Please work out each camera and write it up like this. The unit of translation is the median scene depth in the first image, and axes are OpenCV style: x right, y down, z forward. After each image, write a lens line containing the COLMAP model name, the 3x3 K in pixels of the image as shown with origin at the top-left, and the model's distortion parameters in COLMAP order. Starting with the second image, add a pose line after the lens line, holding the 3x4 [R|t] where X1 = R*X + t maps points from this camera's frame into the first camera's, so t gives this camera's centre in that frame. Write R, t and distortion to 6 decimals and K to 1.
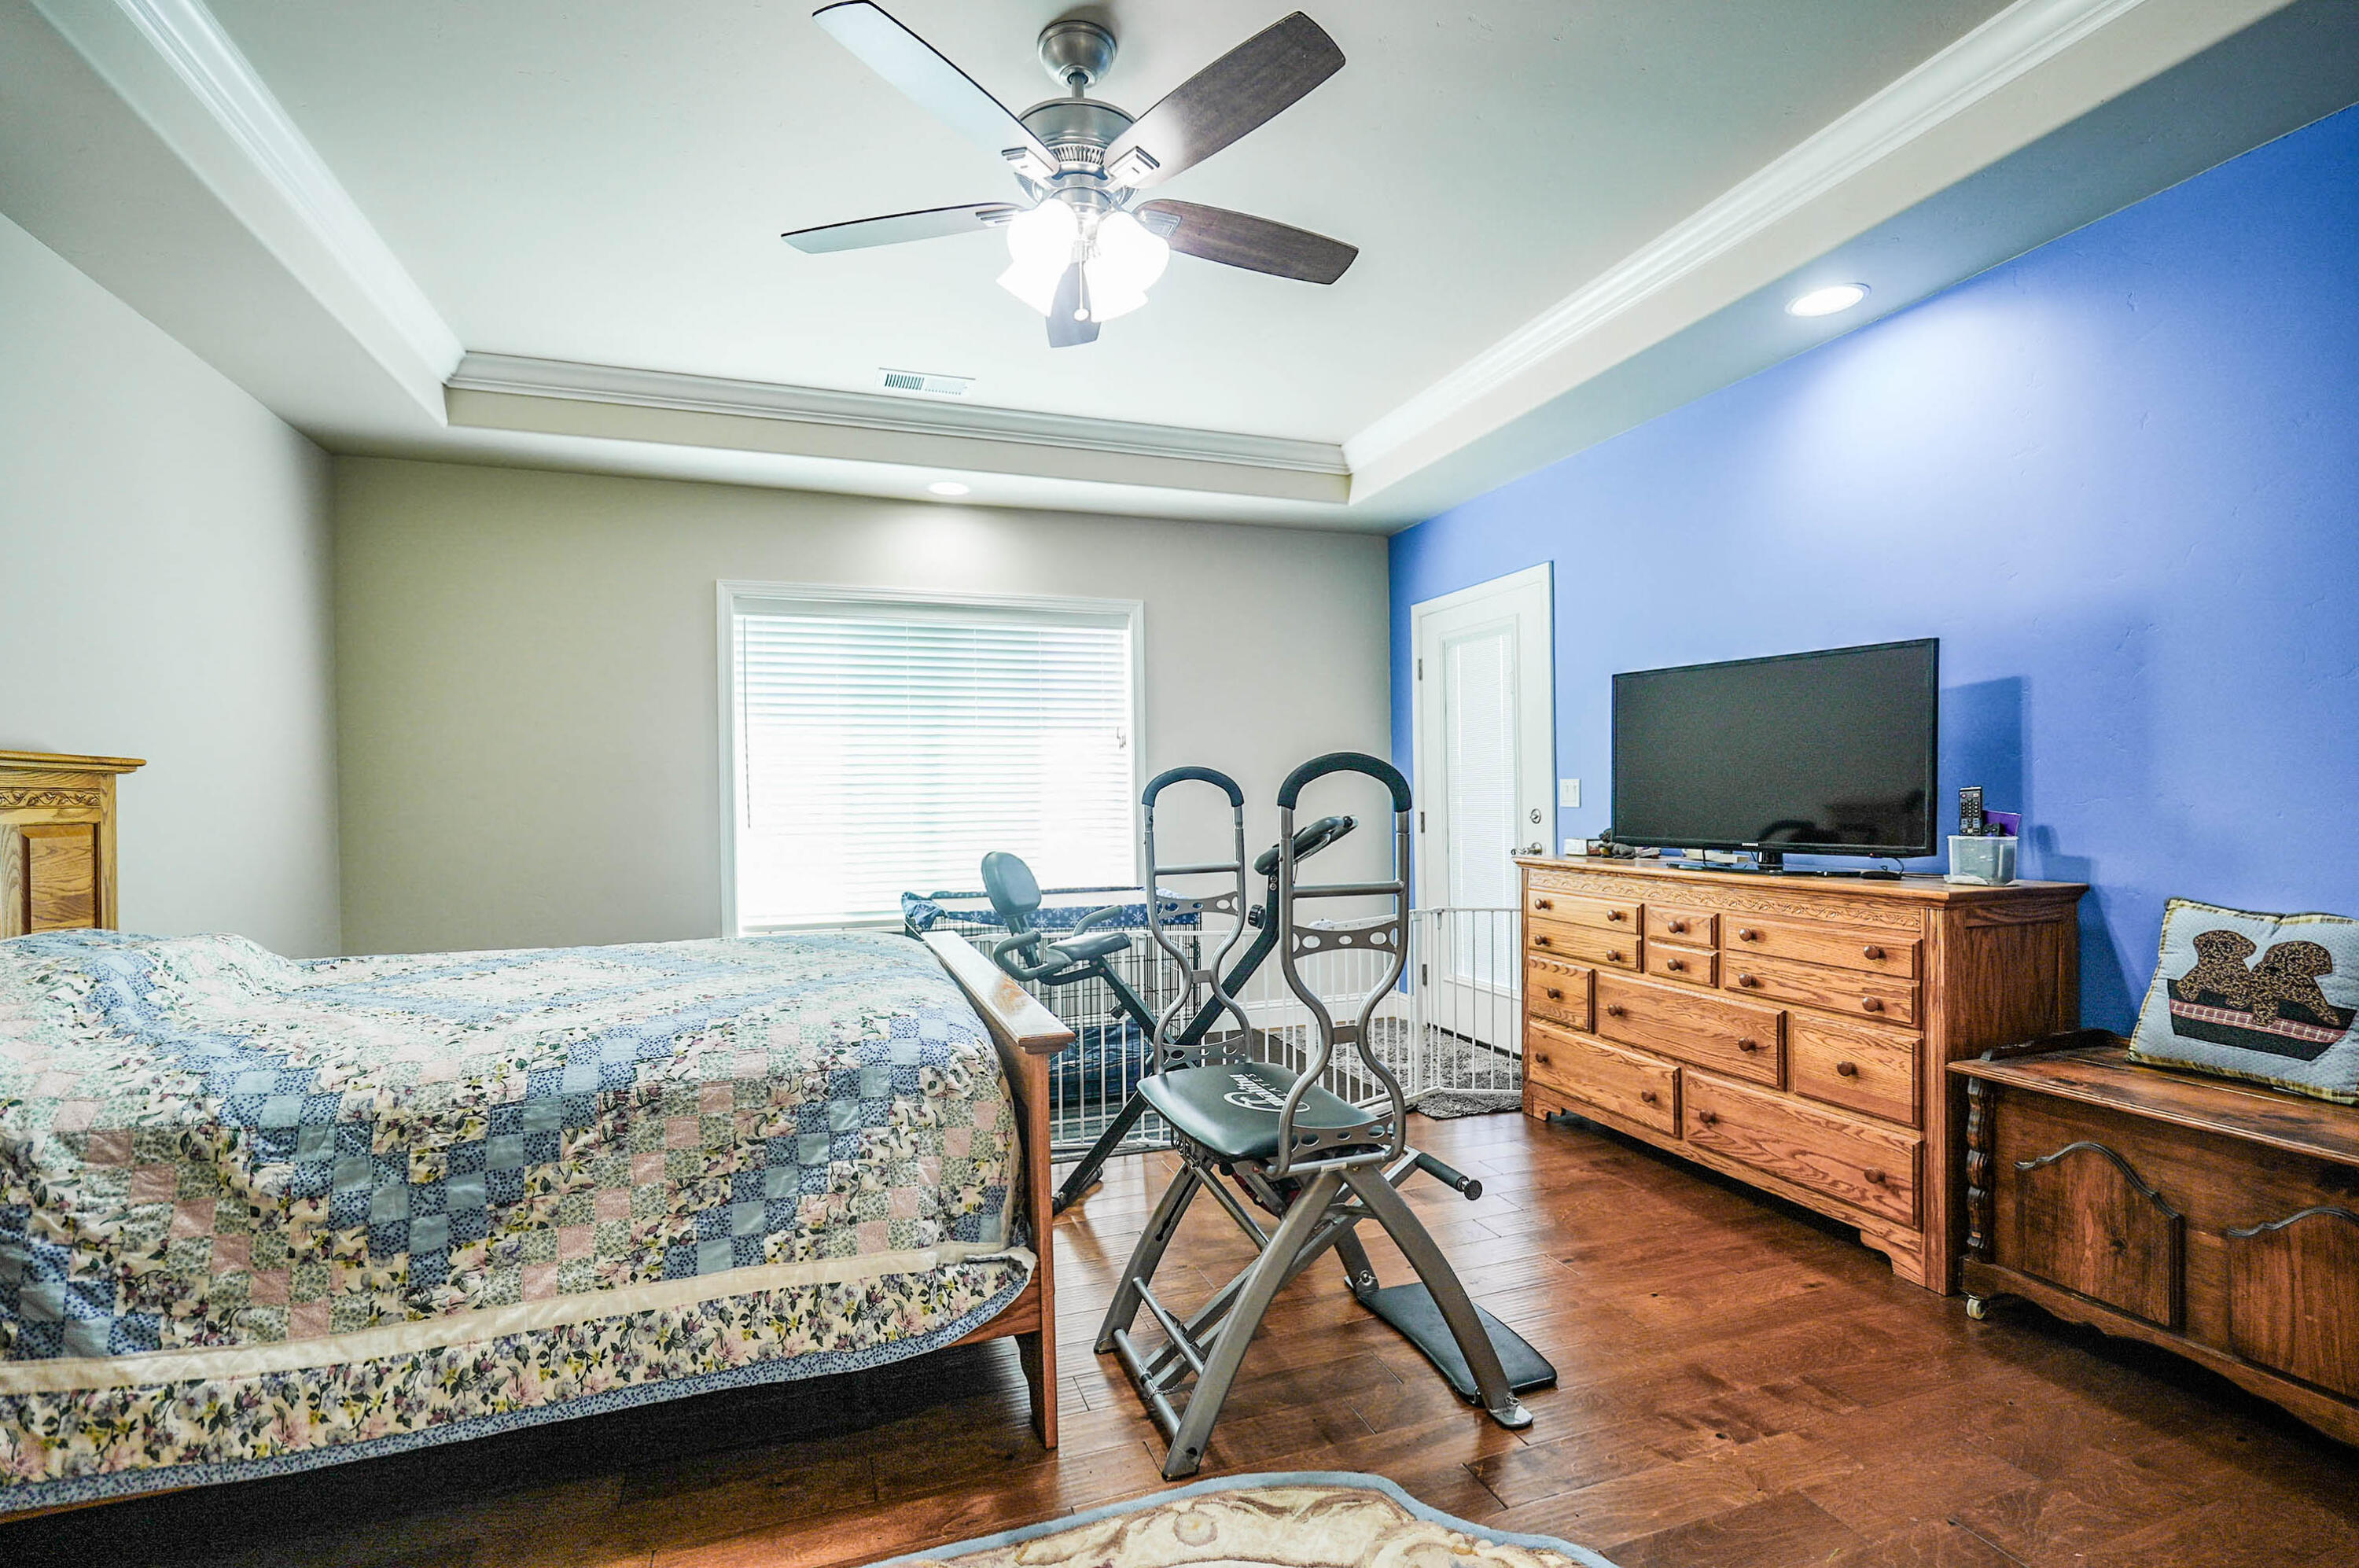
lens RADIAL K [[1068.4, 0, 1177.3], [0, 1068.4, 806.5], [0, 0, 1]] dist [-0.007264, 0.004322]
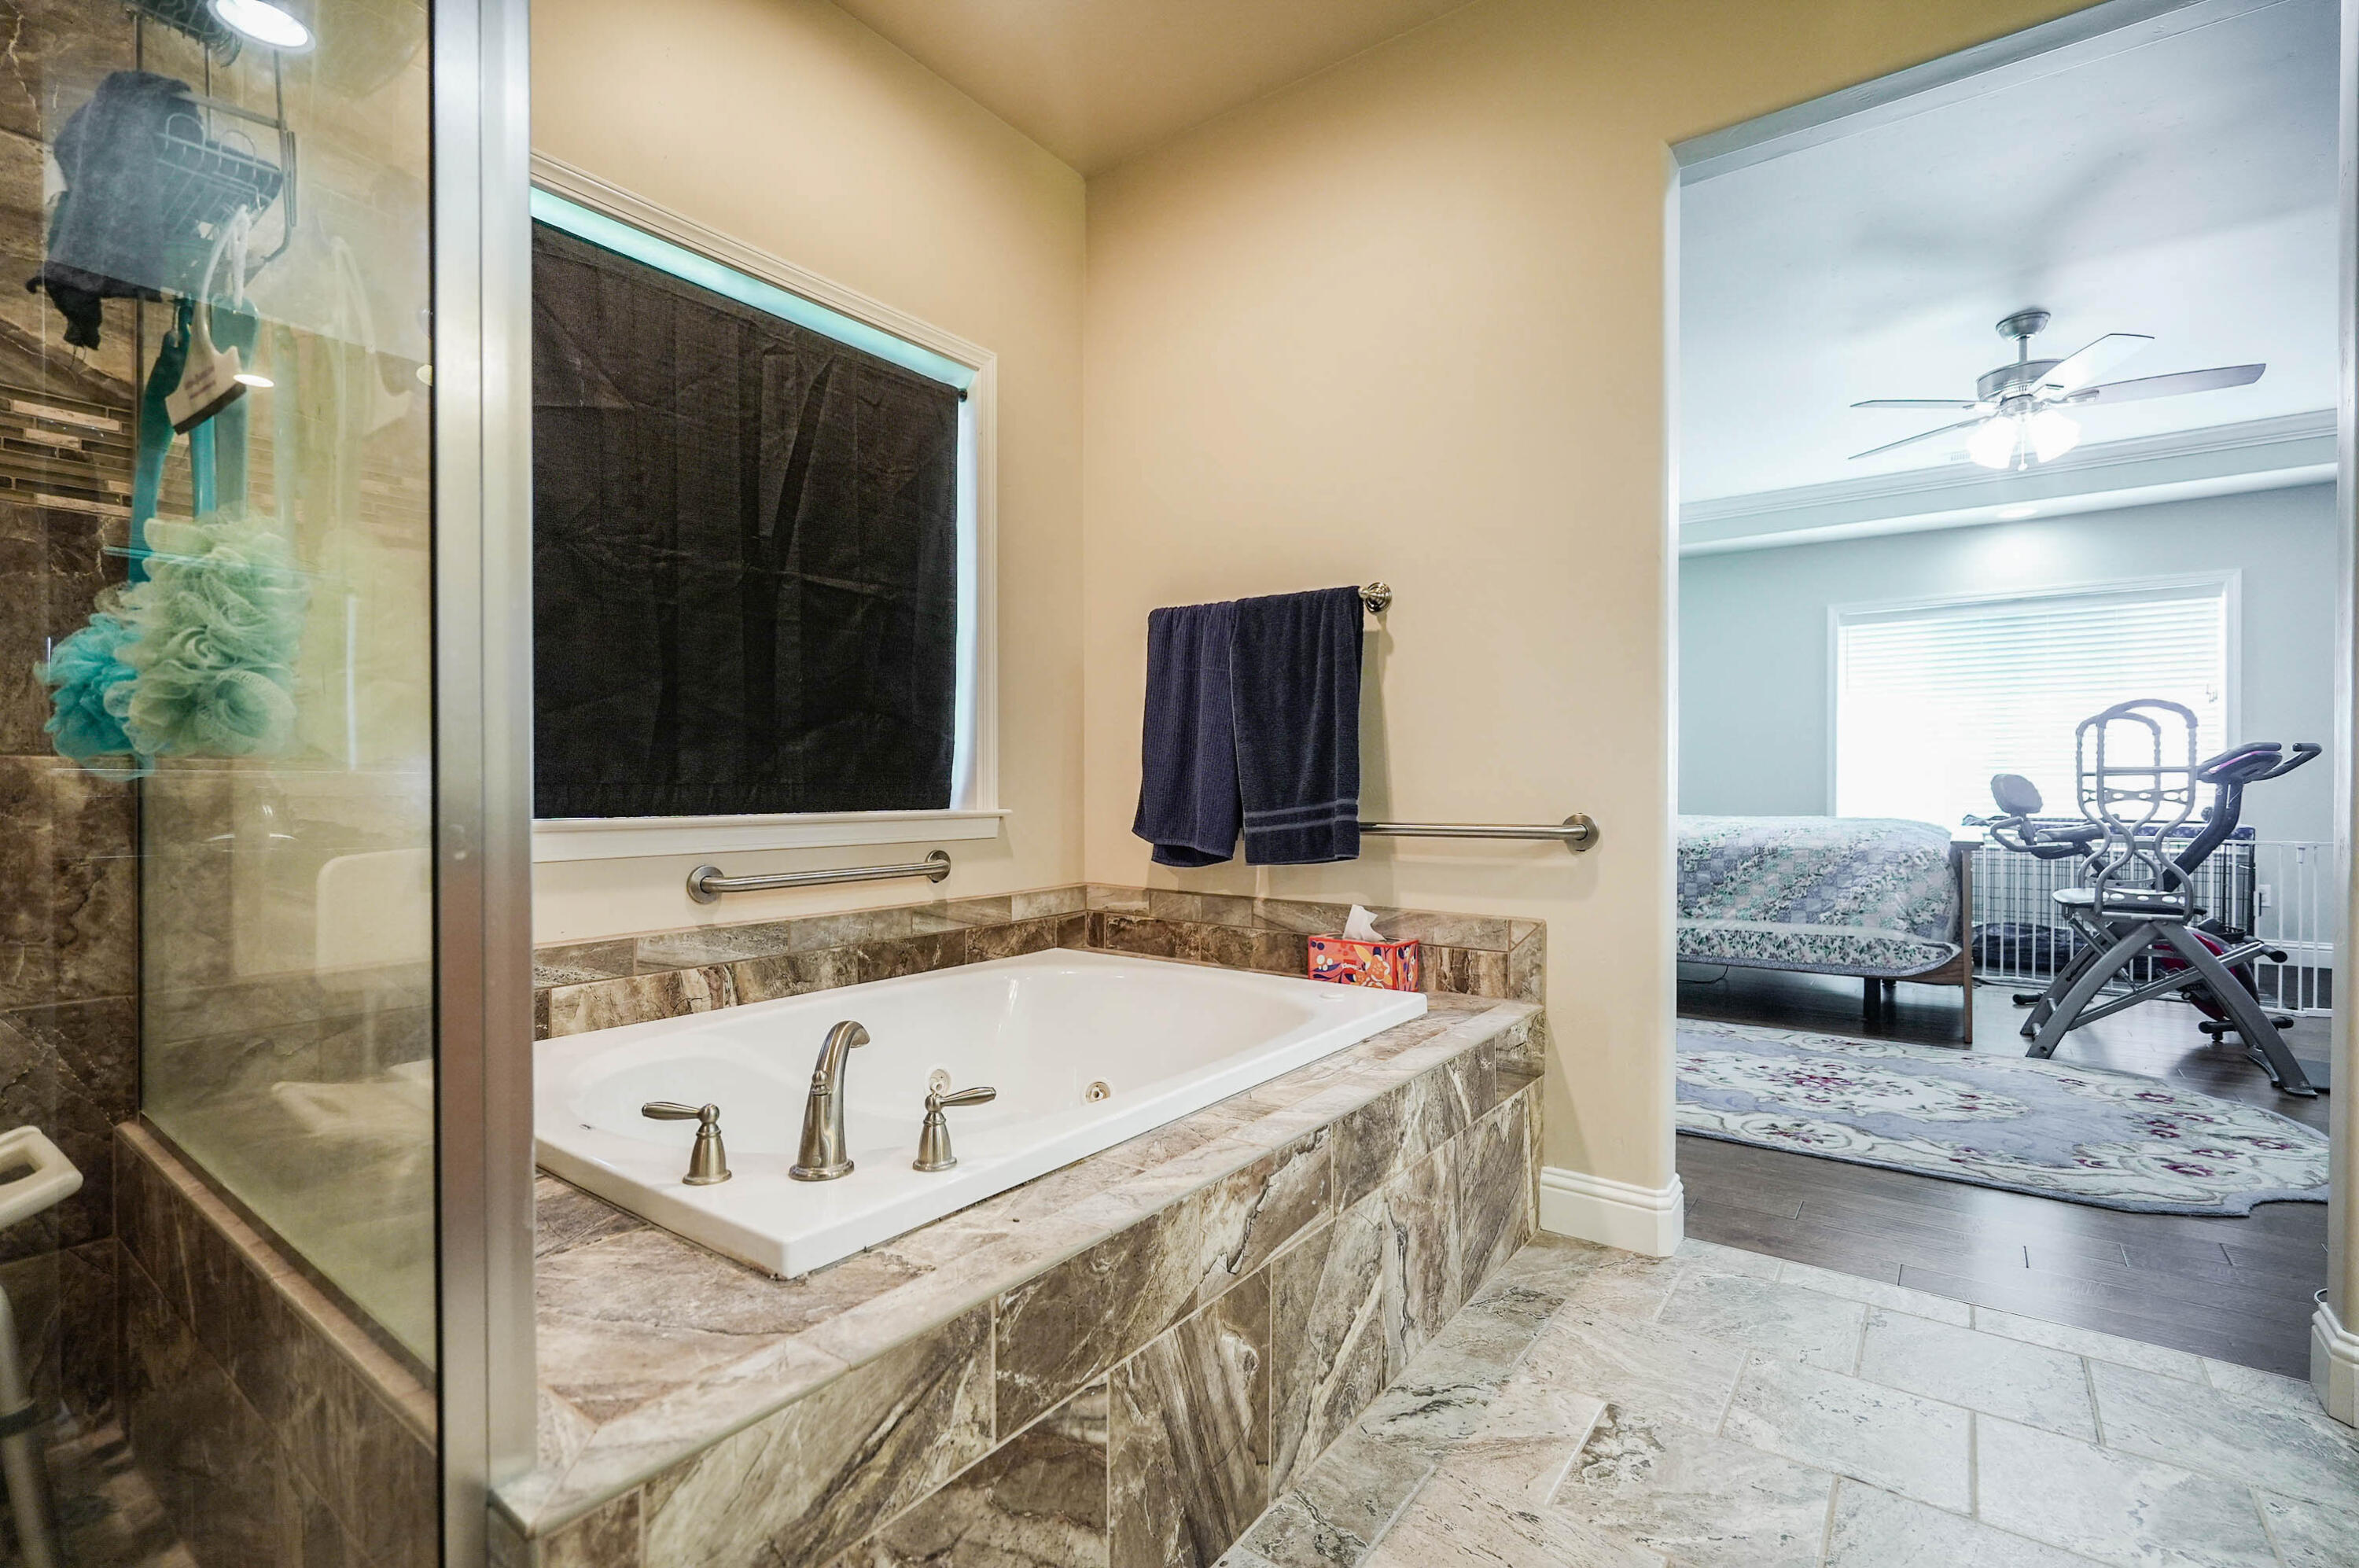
lens RADIAL K [[1068.4, 0, 1170.7], [0, 1068.4, 796.3], [0, 0, 1]] dist [-0.007264, 0.004322]
pose [[0.554155, 0.019264, -0.832190, 0.793370], [-0.013576, 0.999808, 0.014103, 0.124991], [0.832303, 0.003483, 0.554311, -1.546689]]
